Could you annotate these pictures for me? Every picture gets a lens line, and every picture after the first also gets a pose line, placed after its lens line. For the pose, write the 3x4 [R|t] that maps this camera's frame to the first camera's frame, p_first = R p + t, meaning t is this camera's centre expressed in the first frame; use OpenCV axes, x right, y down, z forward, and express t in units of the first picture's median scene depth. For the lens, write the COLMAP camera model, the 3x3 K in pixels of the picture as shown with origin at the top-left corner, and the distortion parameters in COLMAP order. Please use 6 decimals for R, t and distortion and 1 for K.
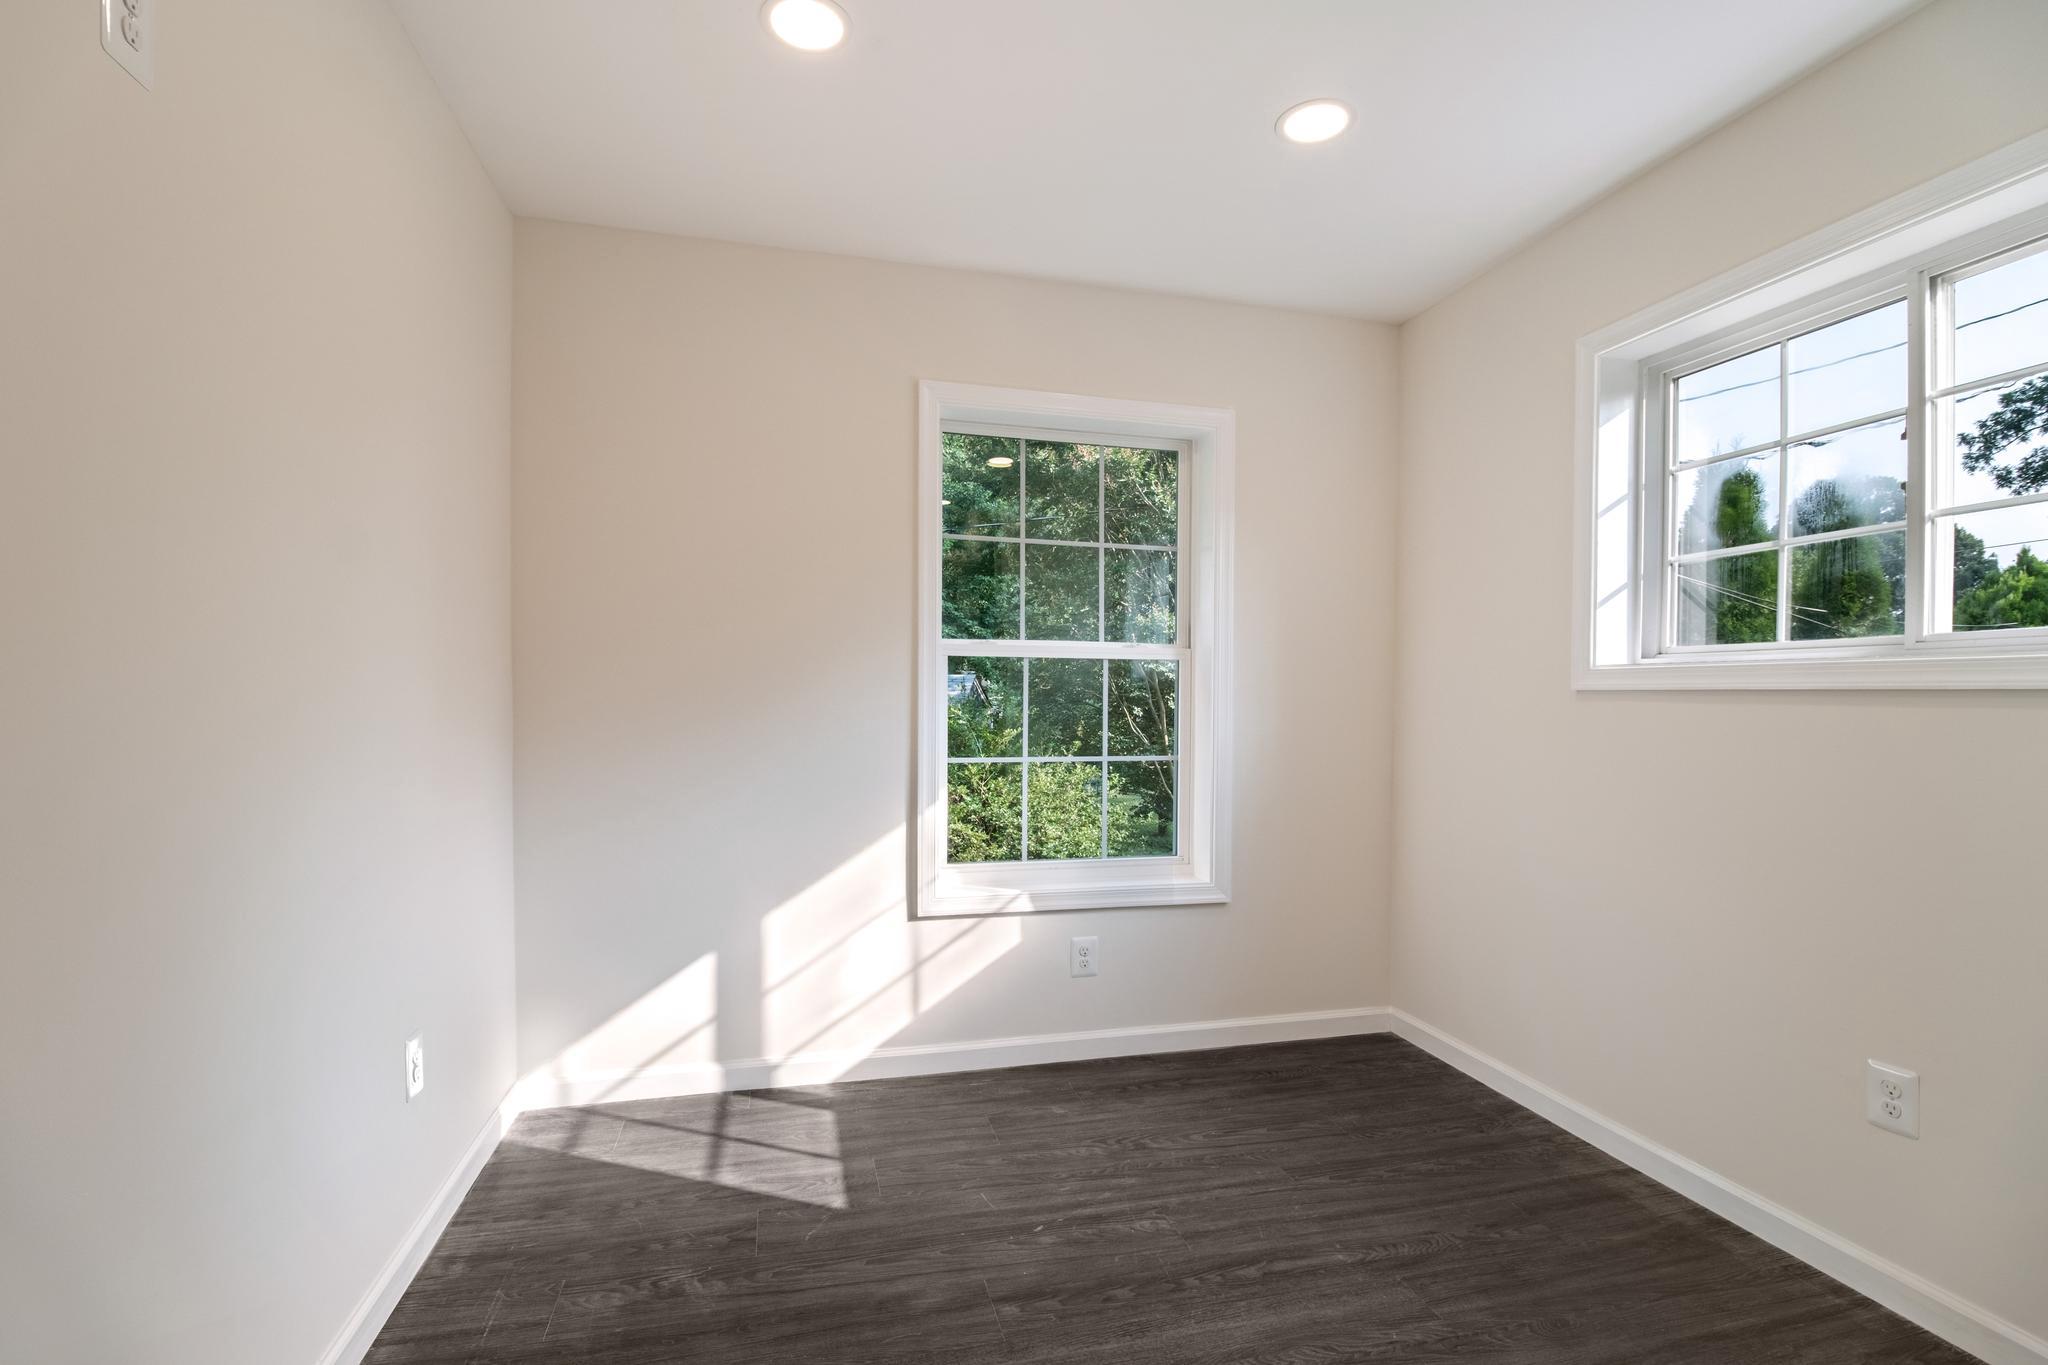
lens RADIAL K [[918.3, 0, 984.3], [0, 918.3, 713.8], [0, 0, 1]] dist [-0.000549, -0.000345]
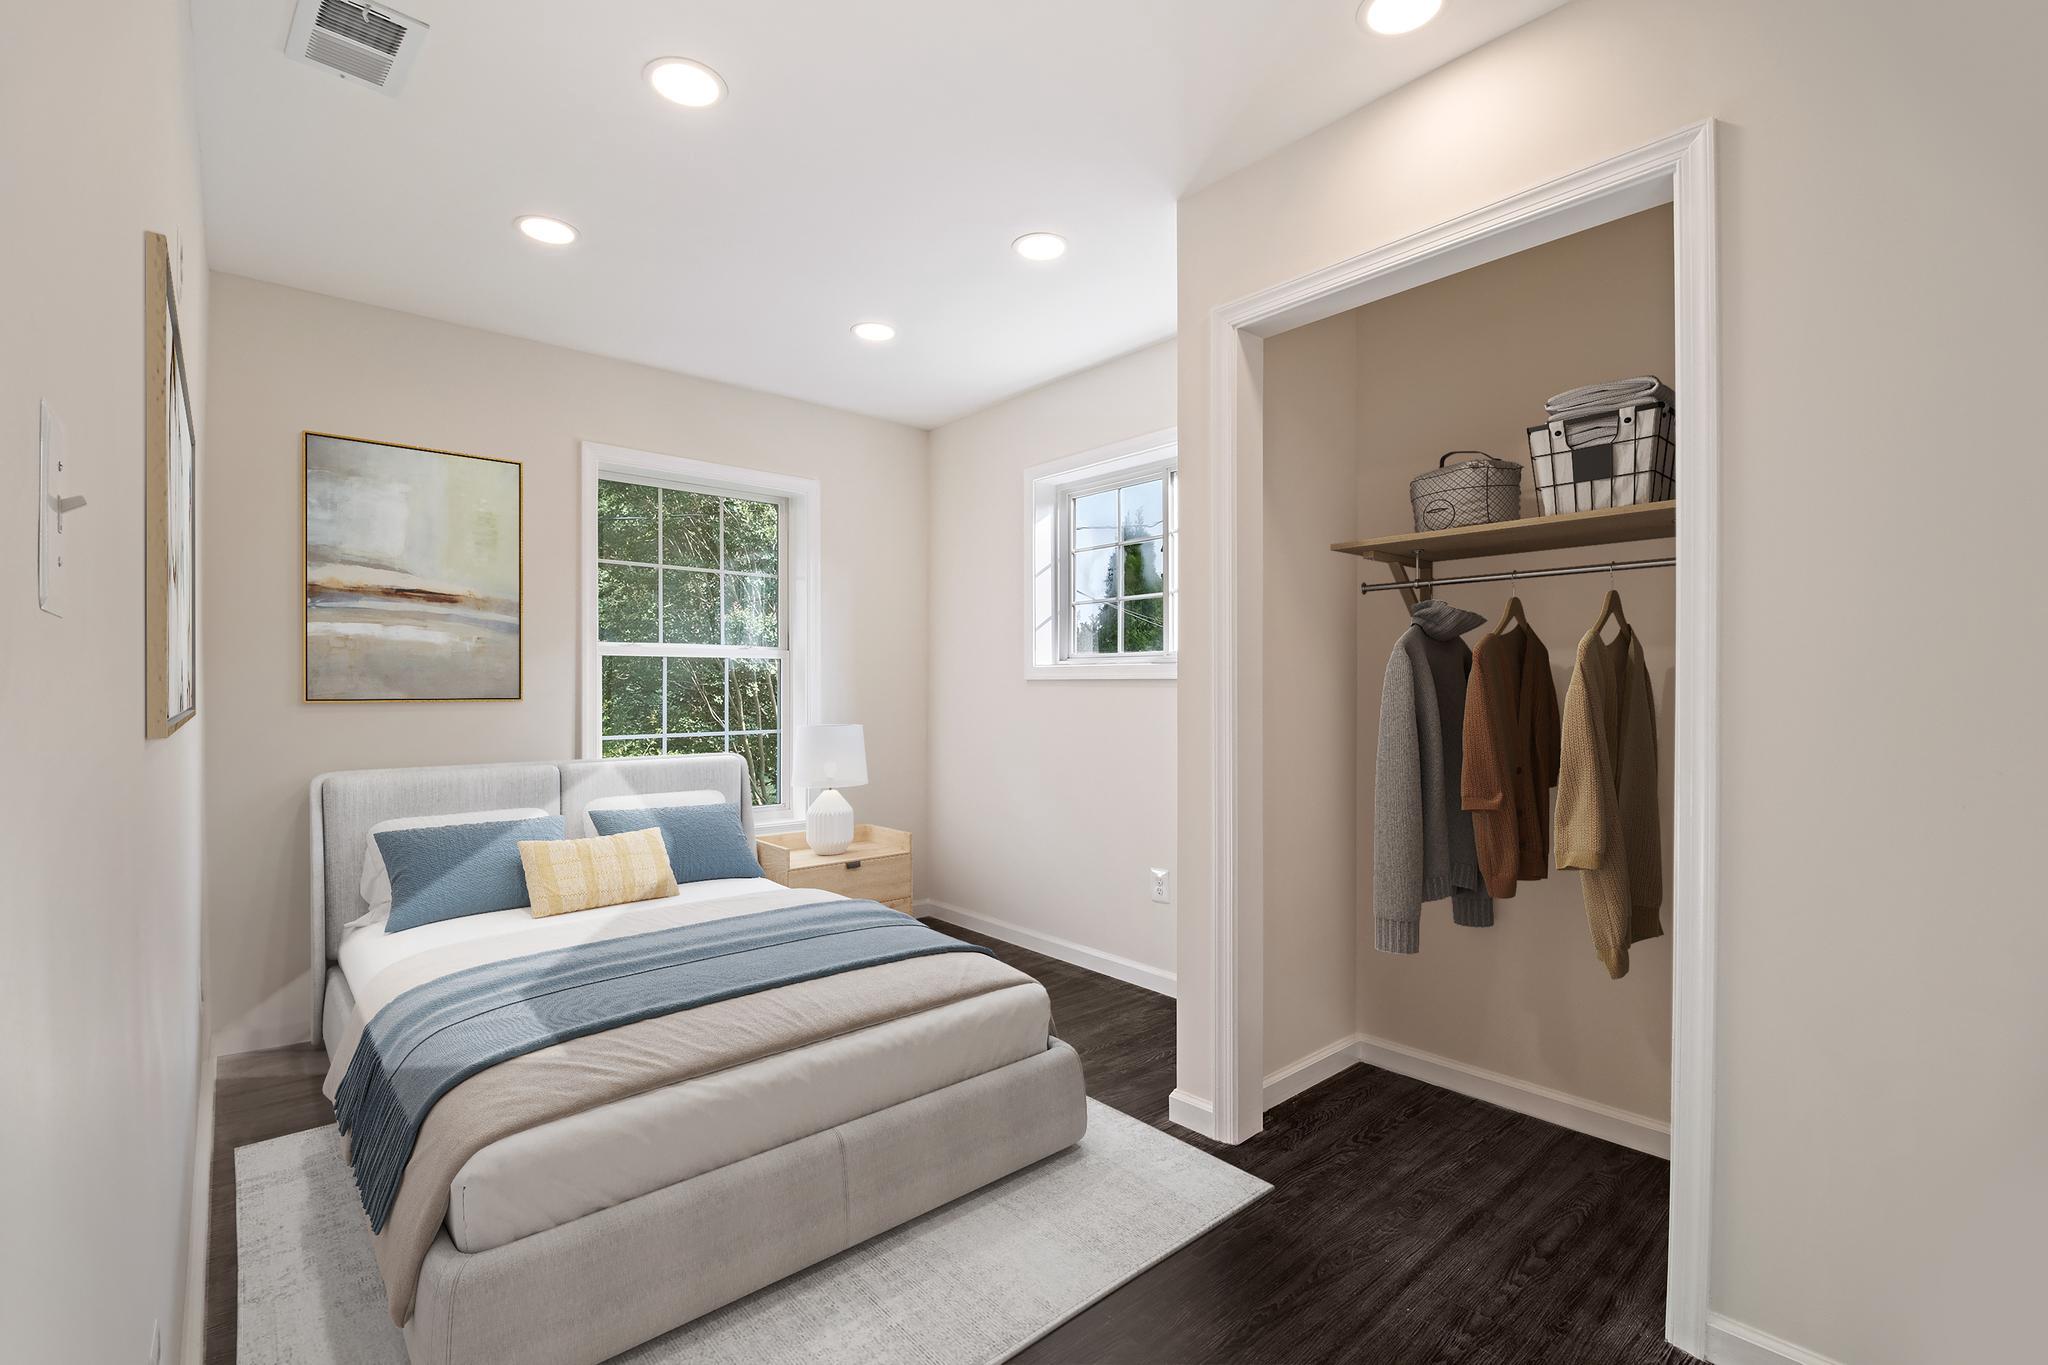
lens RADIAL K [[924.6, 0, 1027.5], [0, 924.6, 678.2], [0, 0, 1]] dist [-0.001088, -0.008117]
pose [[0.869053, -0.003177, 0.494708, -0.174761], [0.016359, 0.999617, -0.022319, 0.009136], [-0.494448, 0.027490, 0.868772, -0.435538]]
